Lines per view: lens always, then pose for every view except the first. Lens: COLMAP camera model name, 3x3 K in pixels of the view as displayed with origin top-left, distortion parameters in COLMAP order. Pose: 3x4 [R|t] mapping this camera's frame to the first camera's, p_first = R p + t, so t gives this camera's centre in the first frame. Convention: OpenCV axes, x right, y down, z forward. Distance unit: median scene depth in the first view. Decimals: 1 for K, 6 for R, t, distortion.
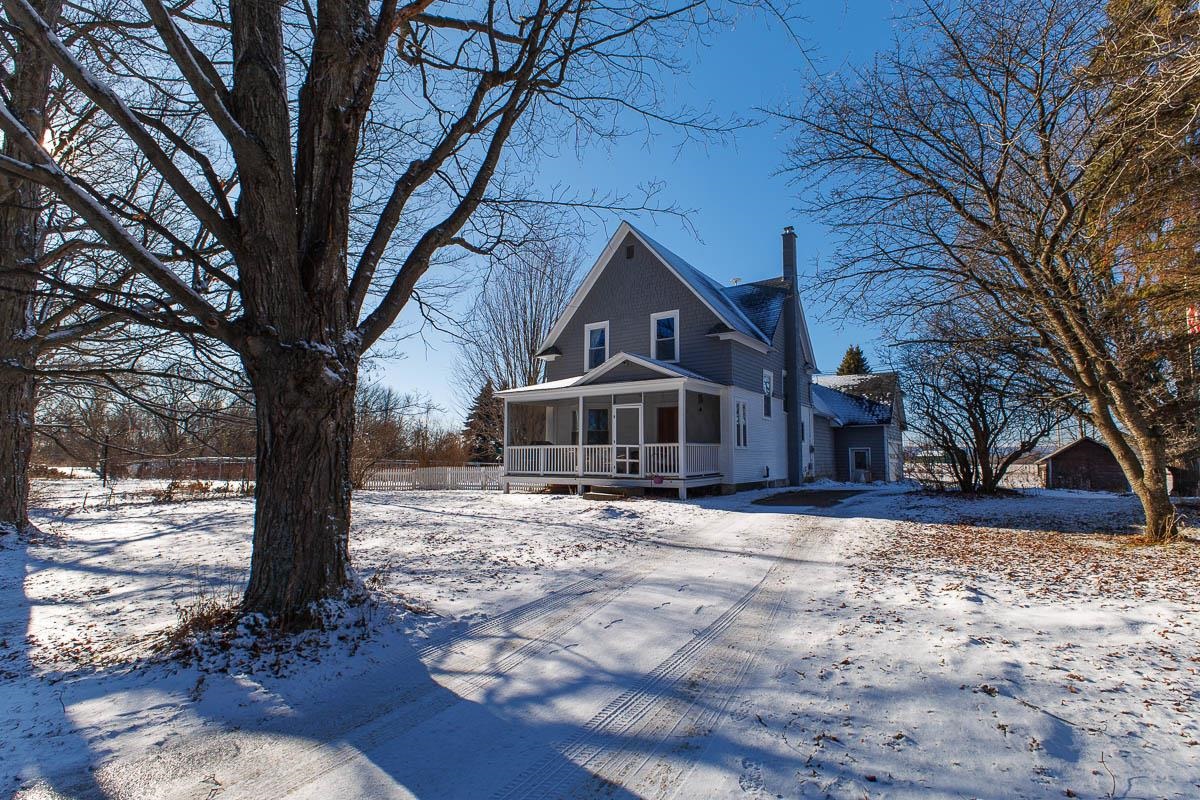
lens RADIAL K [[540.2, 0, 600.0], [0, 540.2, 400.0], [0, 0, 1]] dist [-0.000197, -0.000002]
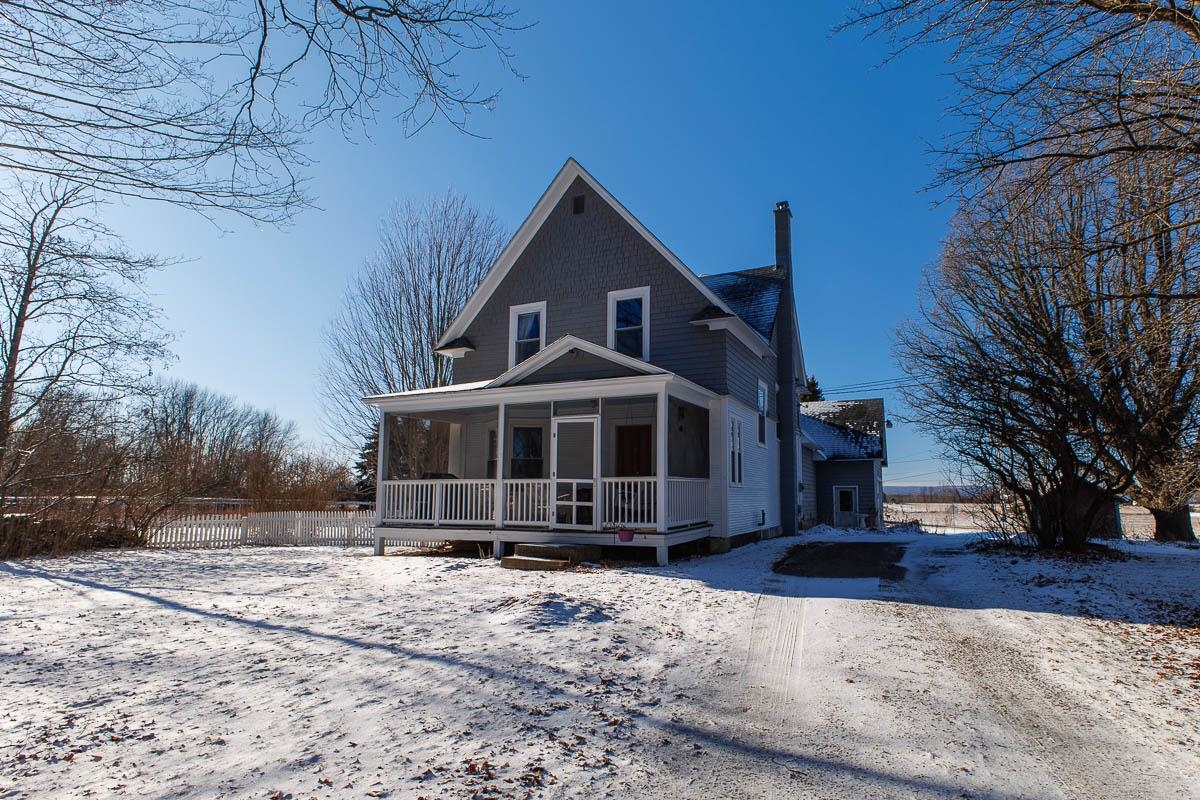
lens RADIAL K [[523.4, 0, 638.5], [0, 523.4, 455.0], [0, 0, 1]] dist [0.001698, 0.000056]
pose [[0.977685, 0.017306, 0.209362, -0.005379], [-0.023445, 0.999364, 0.026875, 0.034007], [-0.208763, -0.031184, 0.977469, 0.356054]]
